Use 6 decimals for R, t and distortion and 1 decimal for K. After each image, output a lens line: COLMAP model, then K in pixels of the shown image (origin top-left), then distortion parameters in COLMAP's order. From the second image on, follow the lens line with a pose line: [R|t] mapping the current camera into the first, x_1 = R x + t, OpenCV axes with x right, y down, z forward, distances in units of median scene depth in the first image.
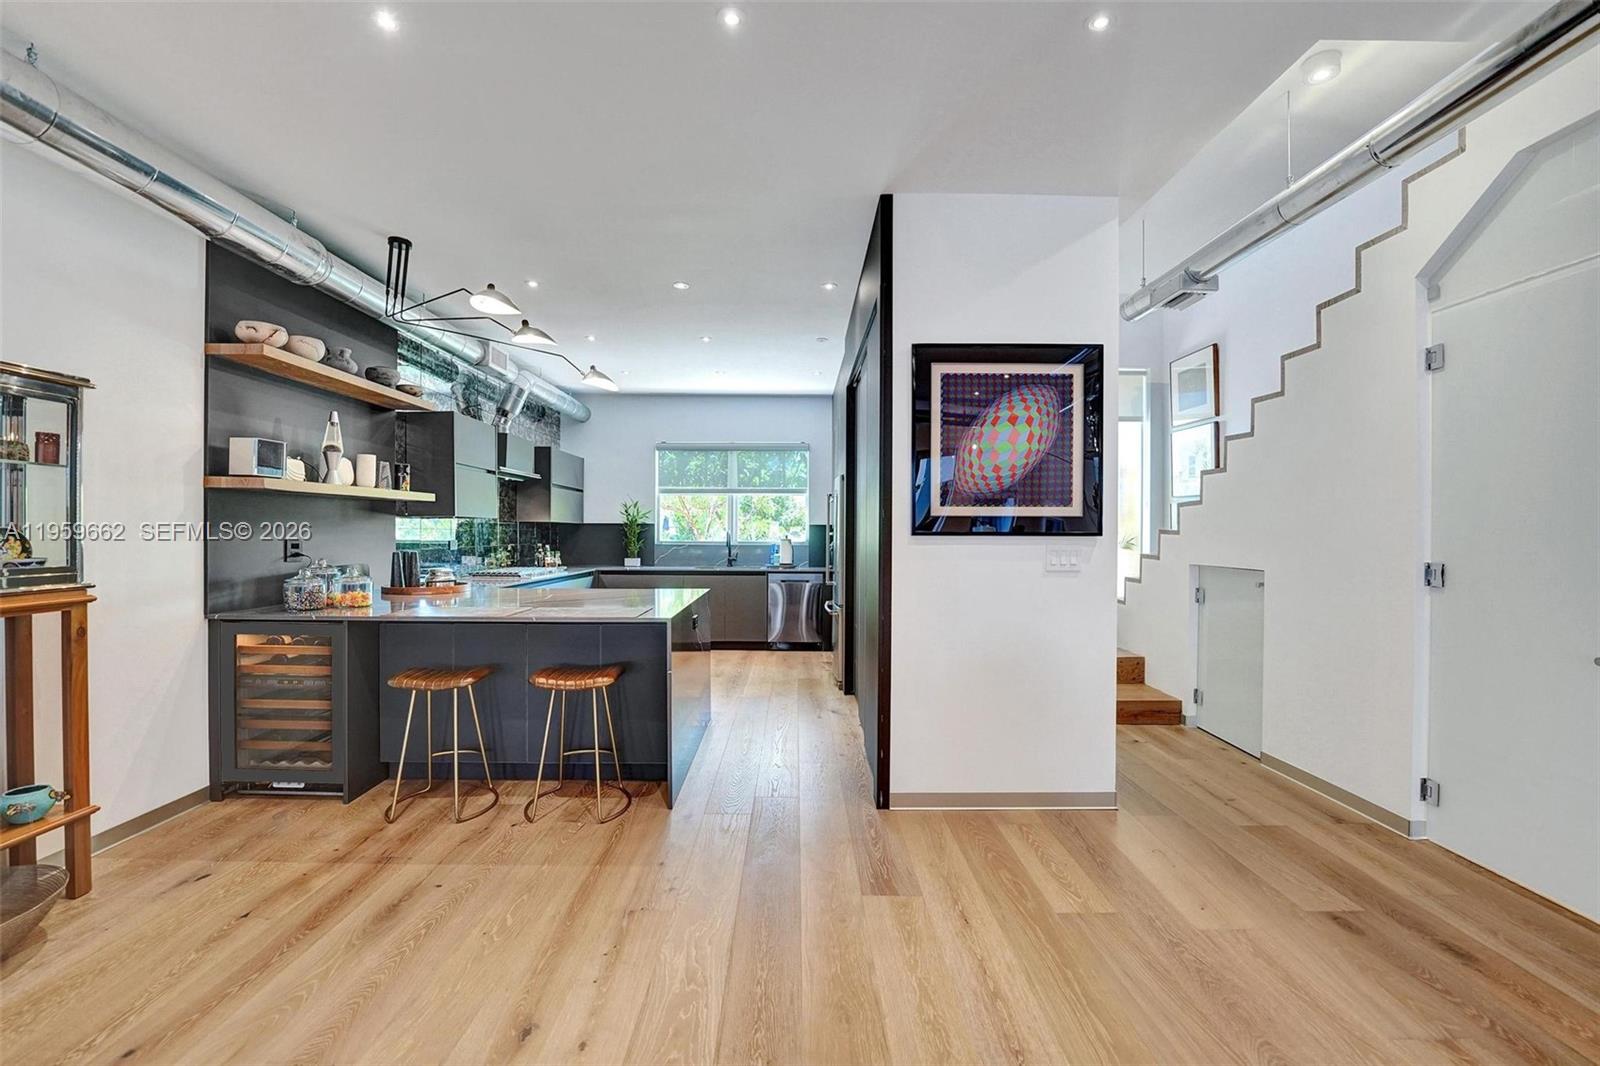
lens RADIAL K [[685.8, 0, 800.0], [0, 685.8, 533.0], [0, 0, 1]] dist [-0.000427, -0.000067]
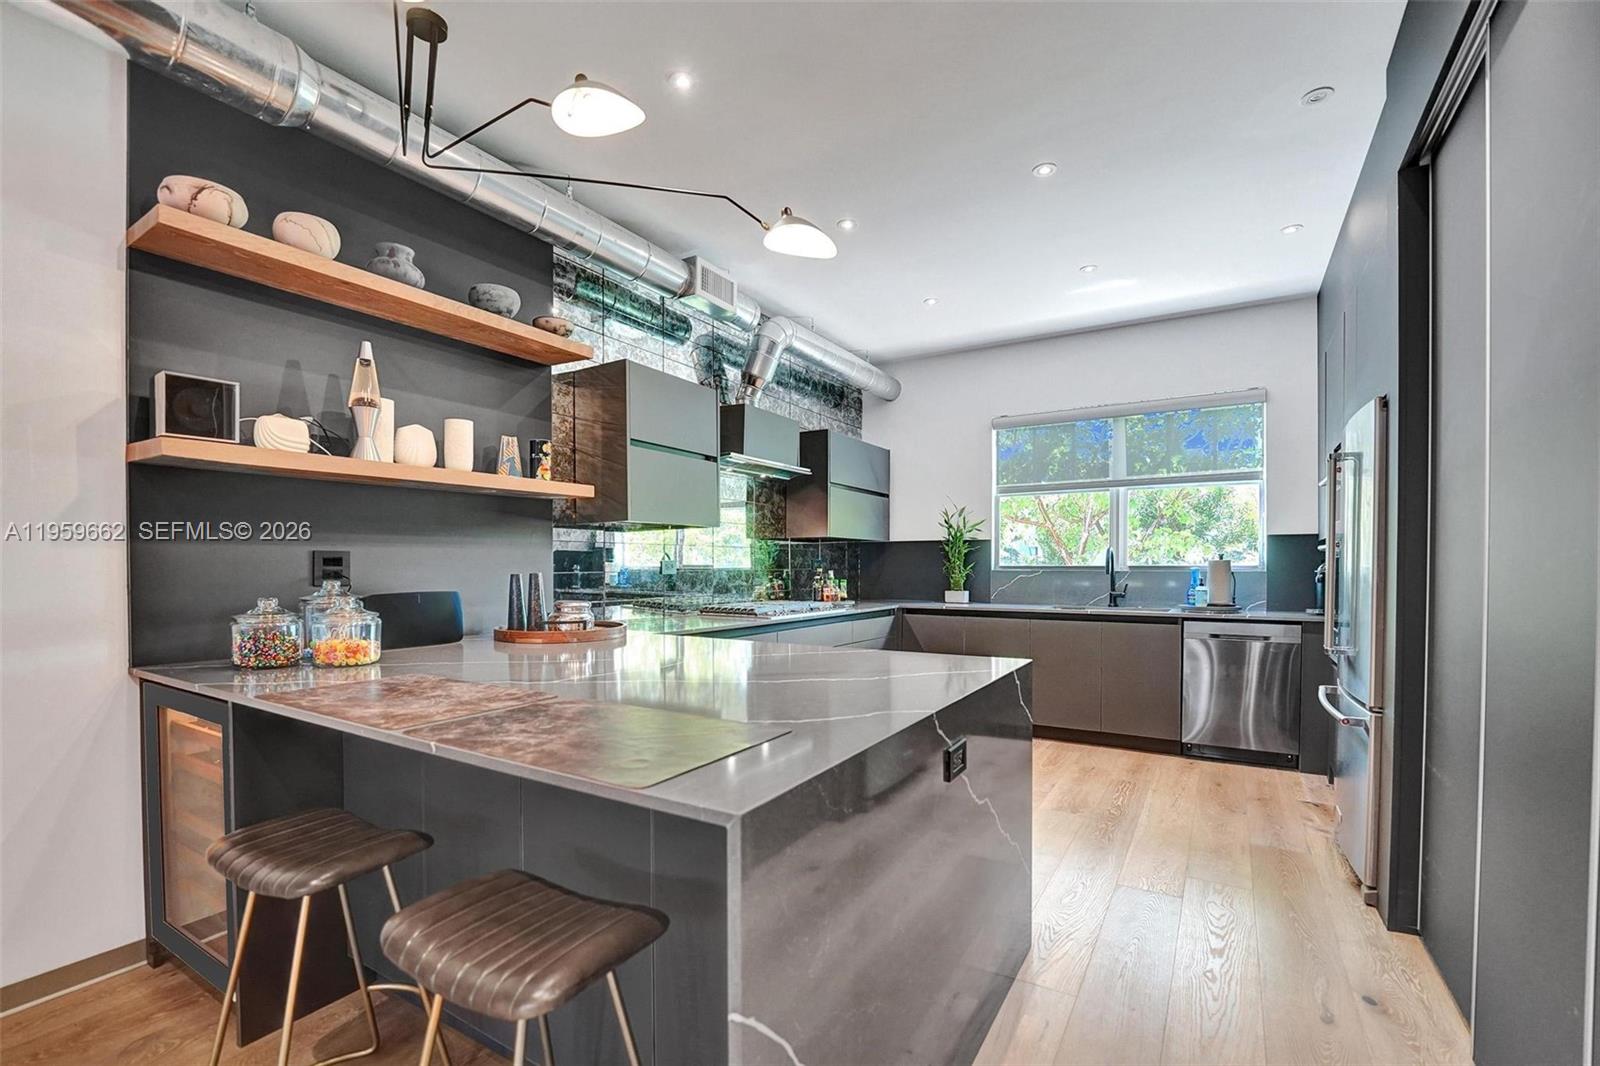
lens RADIAL K [[684.0, 0, 799.1], [0, 684.0, 571.8], [0, 0, 1]] dist [-0.023842, -0.000002]
pose [[0.843691, -0.000064, -0.536830, -0.015197], [0.003735, 0.999976, 0.005751, 0.015666], [0.536817, -0.006858, 0.843671, 0.407474]]
